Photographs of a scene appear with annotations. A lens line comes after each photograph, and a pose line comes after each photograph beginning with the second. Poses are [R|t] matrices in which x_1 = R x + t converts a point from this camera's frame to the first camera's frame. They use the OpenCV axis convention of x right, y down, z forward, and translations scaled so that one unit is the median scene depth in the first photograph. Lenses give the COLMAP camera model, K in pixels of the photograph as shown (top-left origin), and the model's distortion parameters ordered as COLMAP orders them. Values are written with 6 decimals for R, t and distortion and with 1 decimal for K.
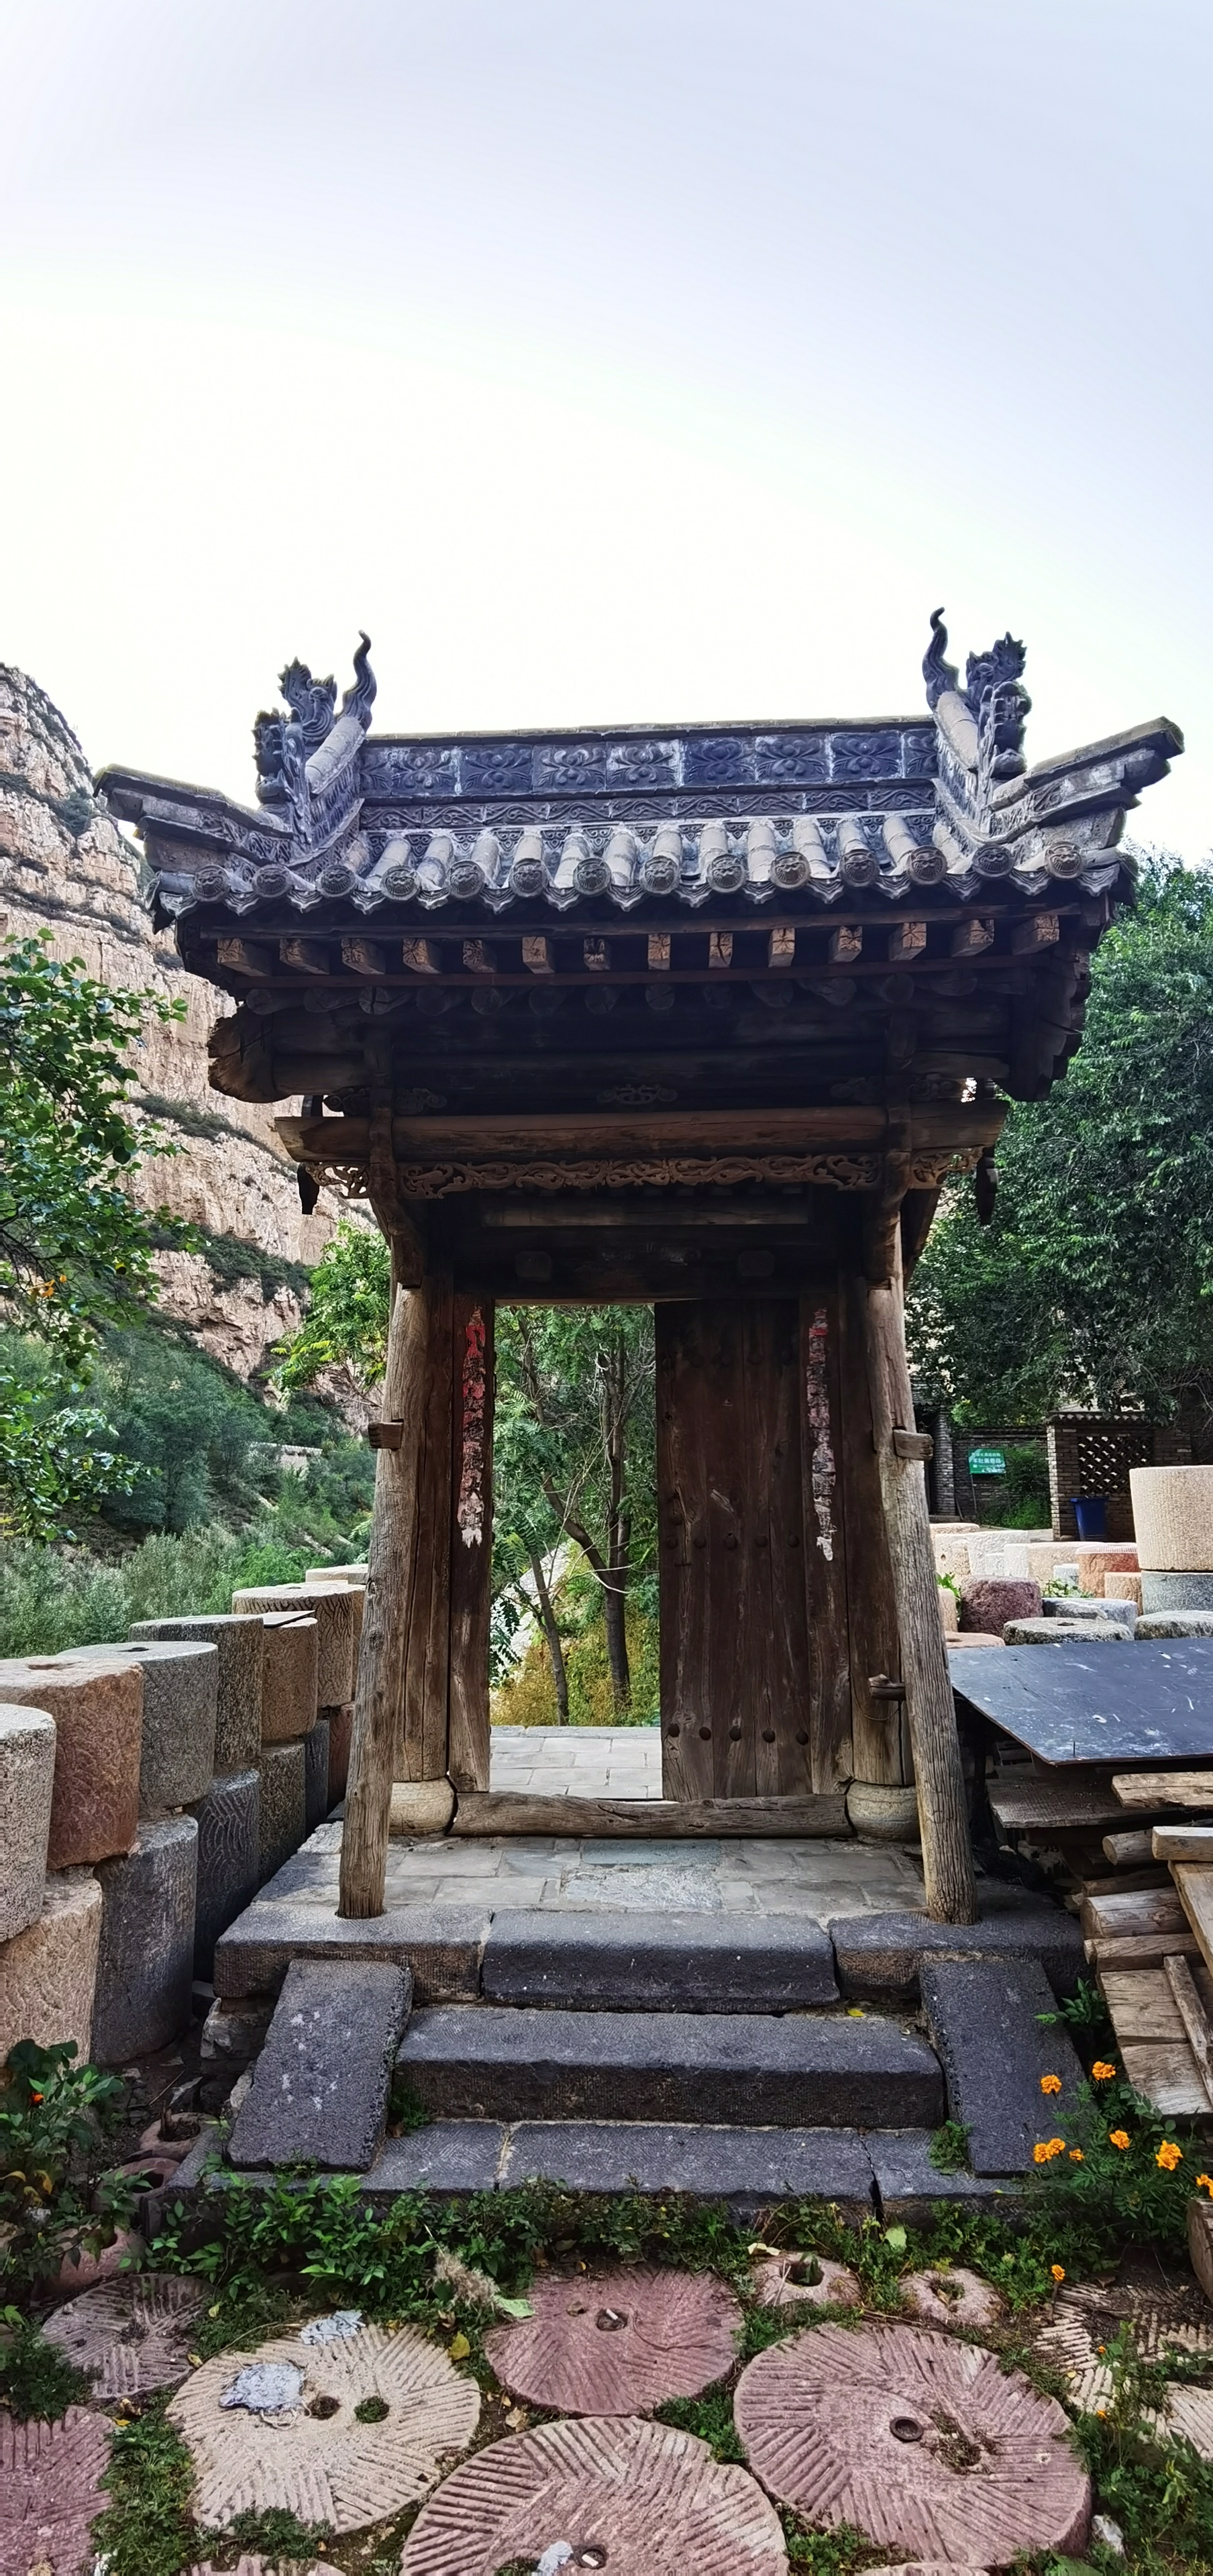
lens RADIAL K [[1290.8, 0, 606.5], [0, 1290.8, 1288.0], [0, 0, 1]] dist [0.002891, 0.000164]
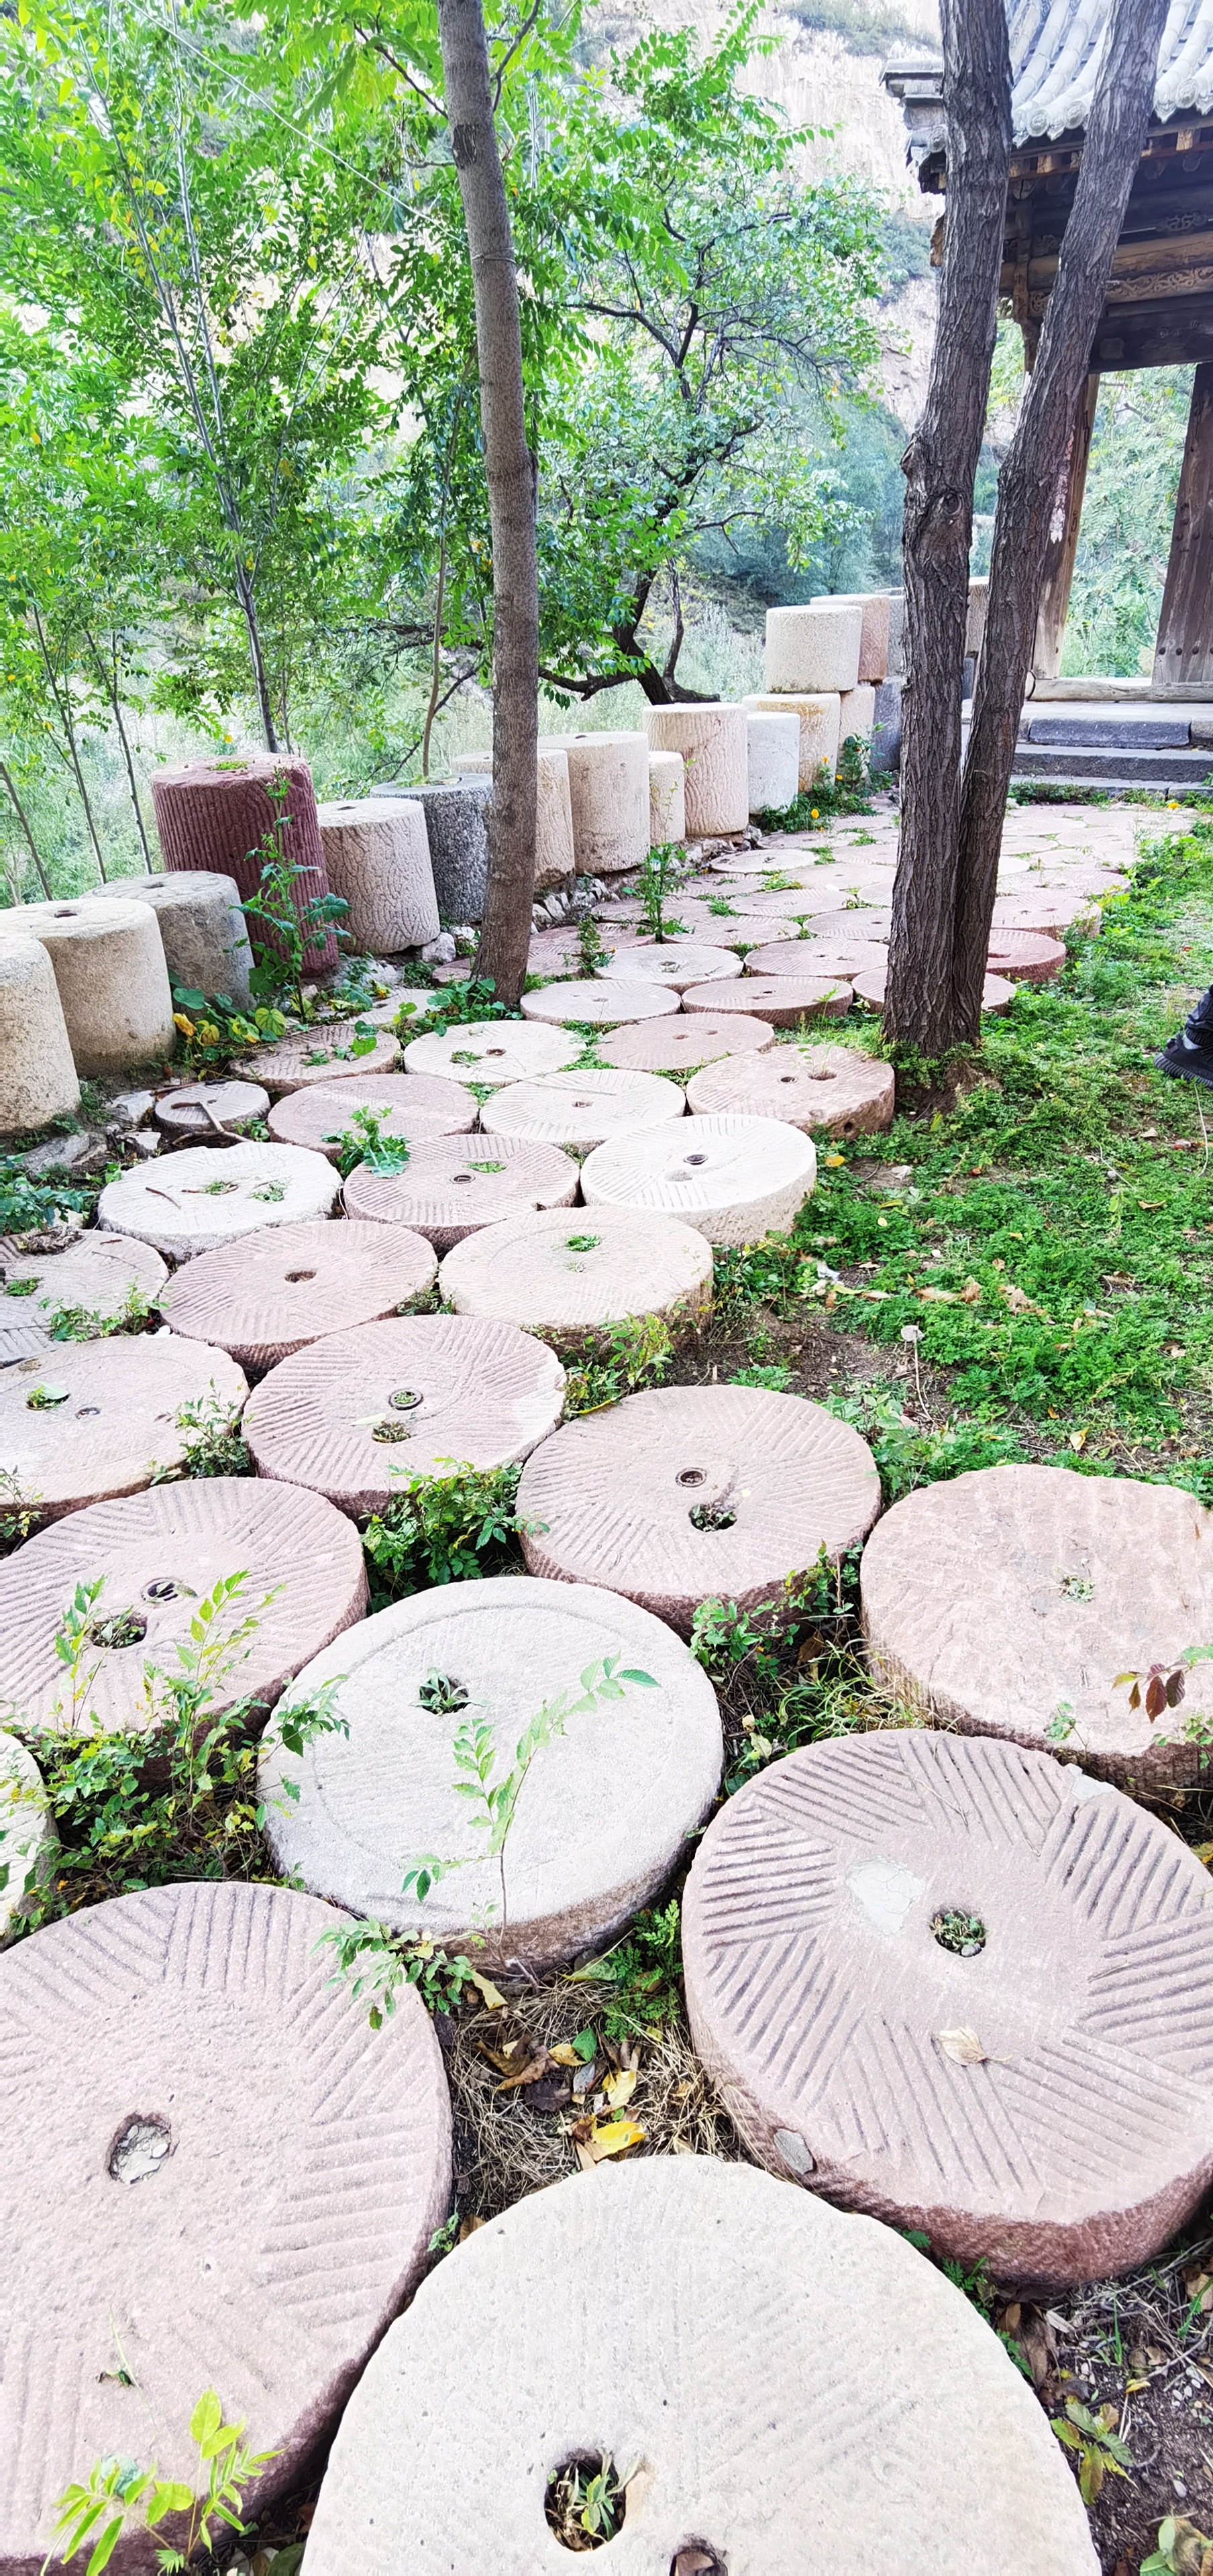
lens RADIAL K [[1317.7, 0, 640.0], [0, 1317.7, 1203.8], [0, 0, 1]] dist [-0.000306, 0.055149]
pose [[0.899857, 0.166238, -0.403264, 0.306195], [0.091362, 0.832185, 0.546920, -0.111708], [0.426509, -0.528992, 0.733660, -1.237393]]
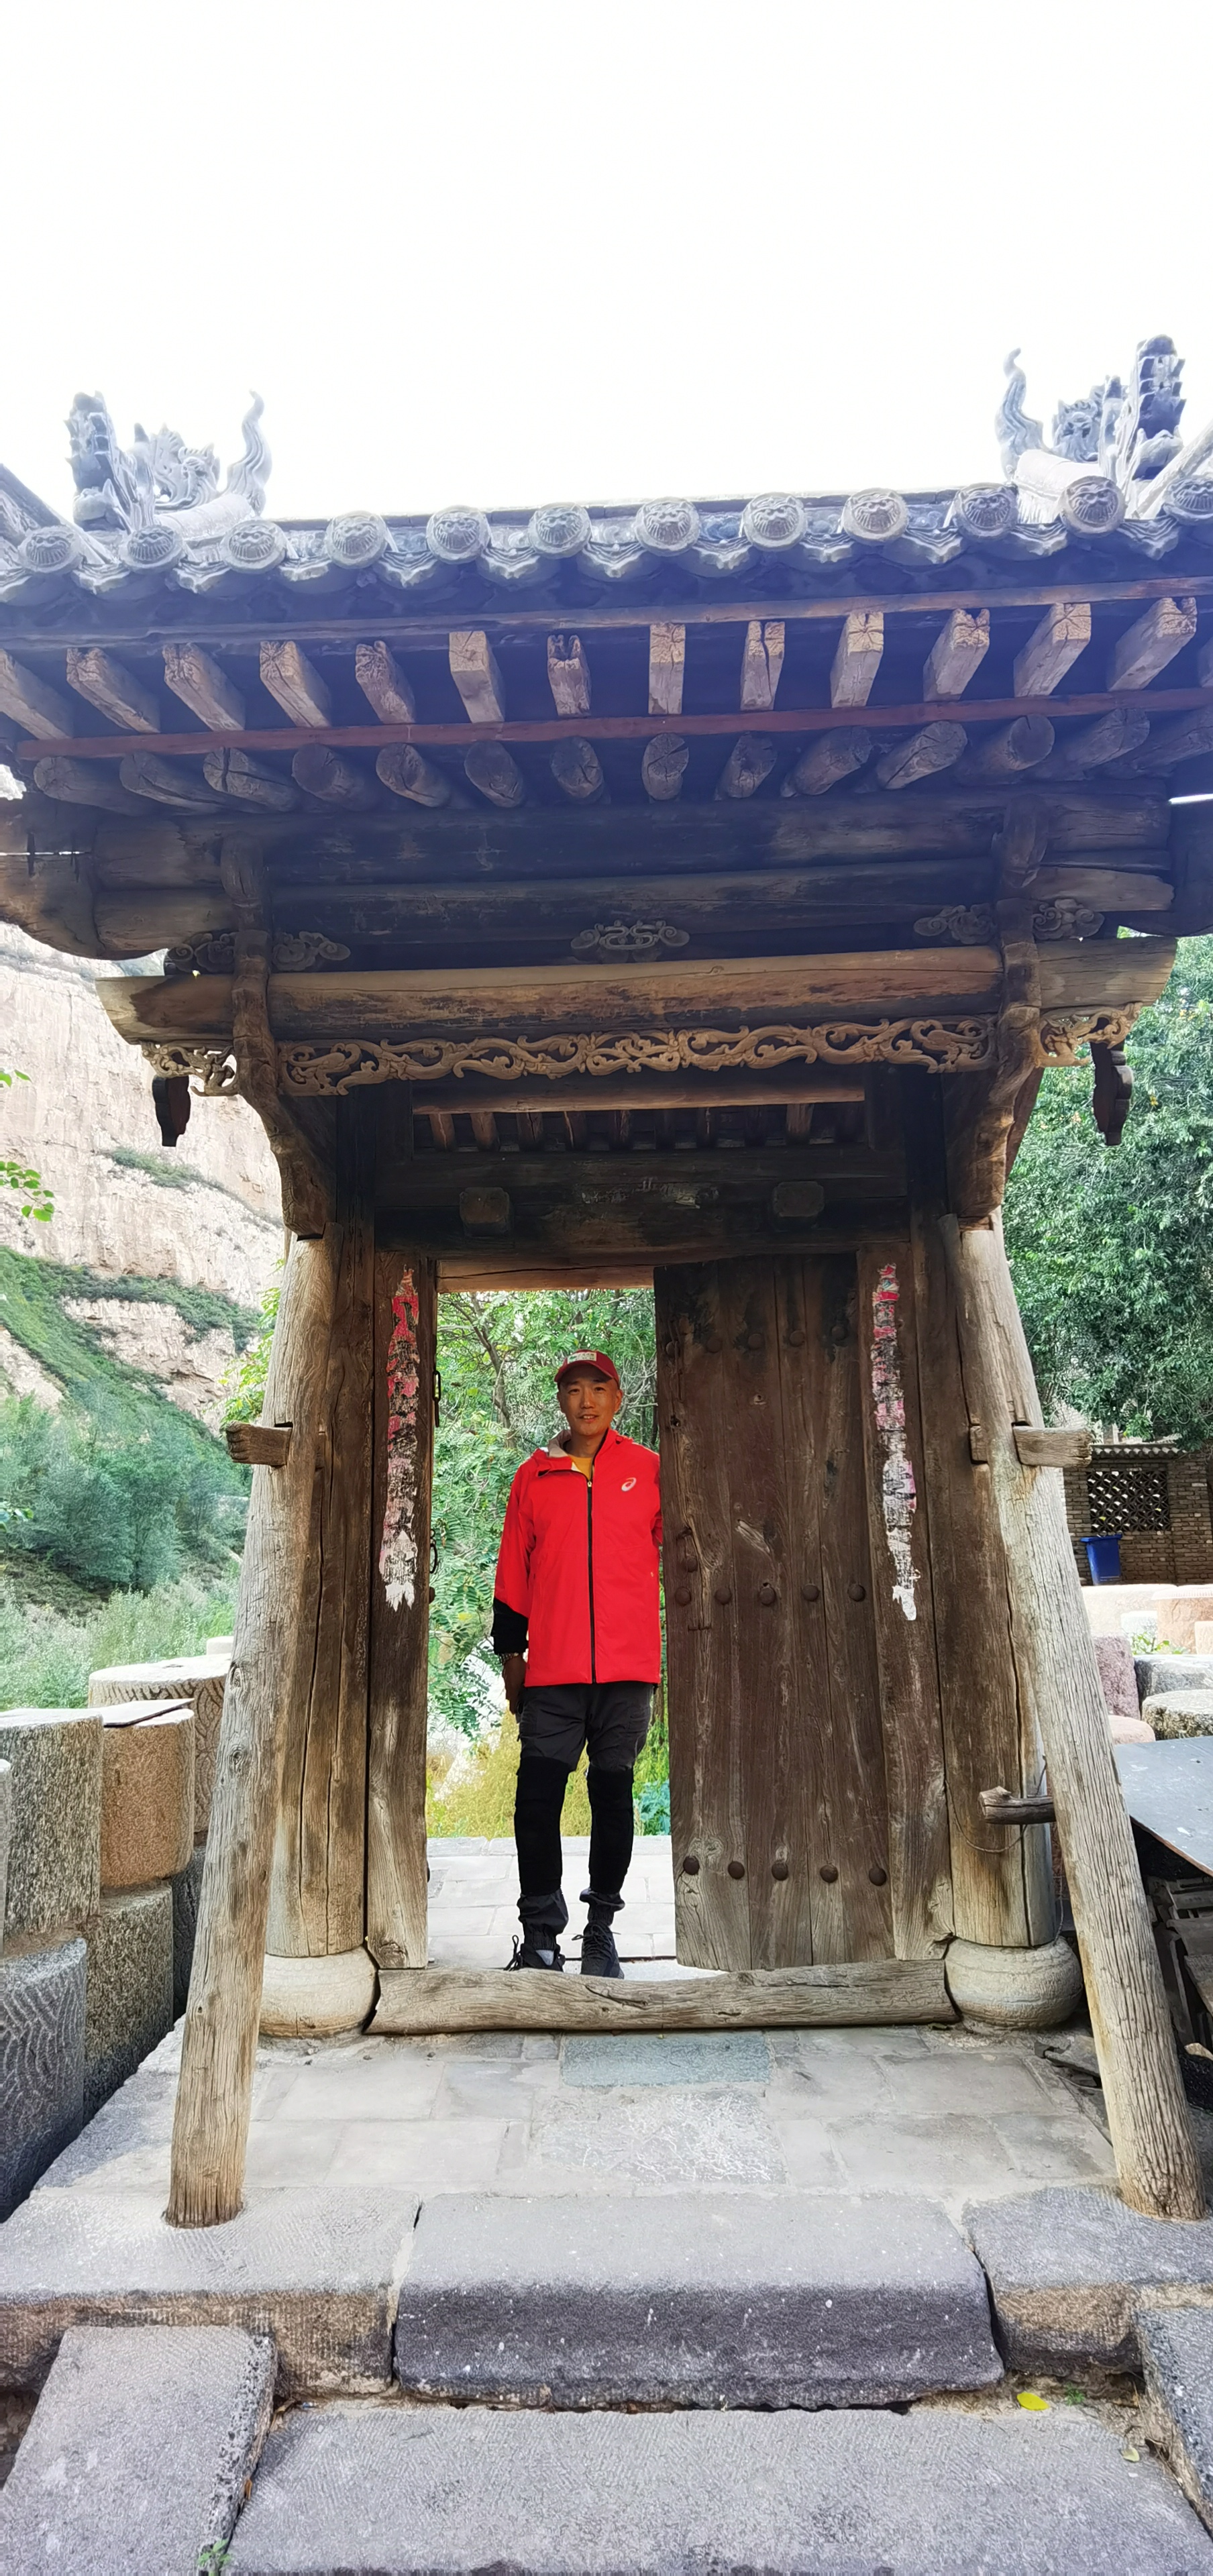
lens RADIAL K [[1301.4, 0, 610.5], [0, 1301.4, 1297.0], [0, 0, 1]] dist [-0.005070, -0.000671]
pose [[0.999692, -0.012648, 0.021362, -0.003615], [0.013260, 0.999499, -0.028741, 0.058593], [-0.020987, 0.029015, 0.999359, 0.316051]]
